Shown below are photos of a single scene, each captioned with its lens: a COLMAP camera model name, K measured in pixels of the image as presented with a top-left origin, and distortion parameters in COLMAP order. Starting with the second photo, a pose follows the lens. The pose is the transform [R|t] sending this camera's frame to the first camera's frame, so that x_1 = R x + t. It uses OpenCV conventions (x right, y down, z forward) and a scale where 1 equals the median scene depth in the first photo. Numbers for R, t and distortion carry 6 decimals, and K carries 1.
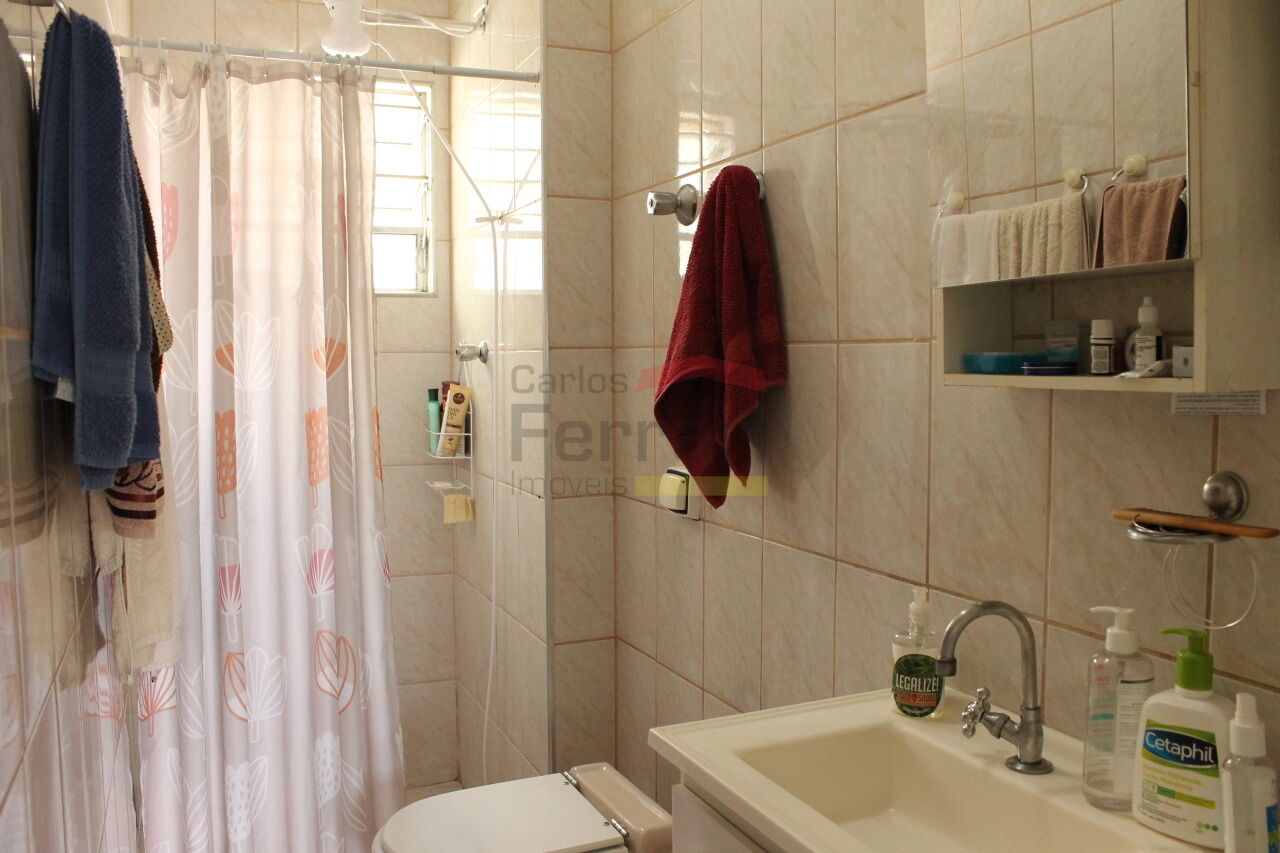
lens RADIAL K [[1070.8, 0, 640.0], [0, 1070.8, 426.5], [0, 0, 1]] dist [-0.010874, -0.005517]
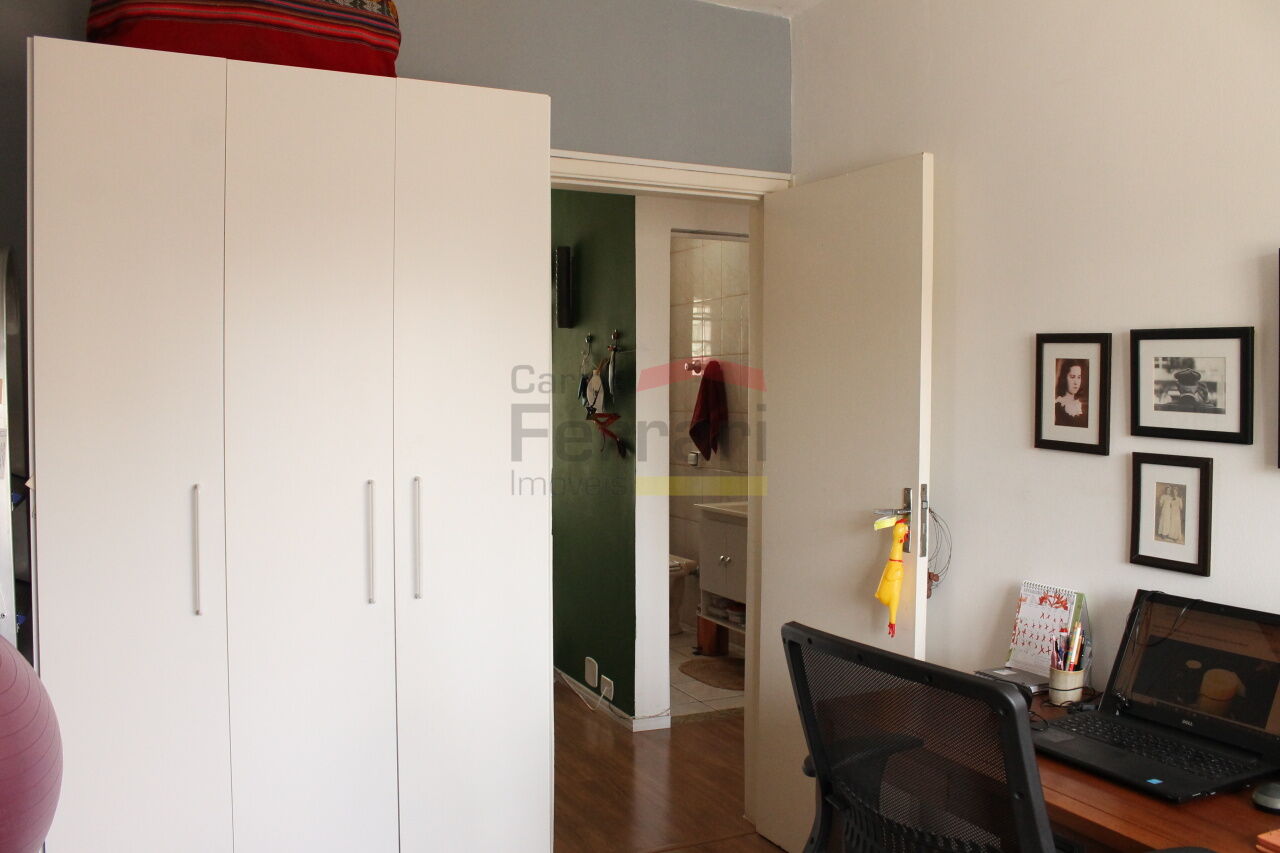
lens RADIAL K [[1070.8, 0, 640.0], [0, 1070.8, 426.5], [0, 0, 1]] dist [-0.010874, -0.005517]
pose [[0.999992, -0.000857, 0.003942, -0.146649], [0.000856, 1.000000, 0.000417, -0.031631], [-0.003943, -0.000414, 0.999992, -2.260512]]
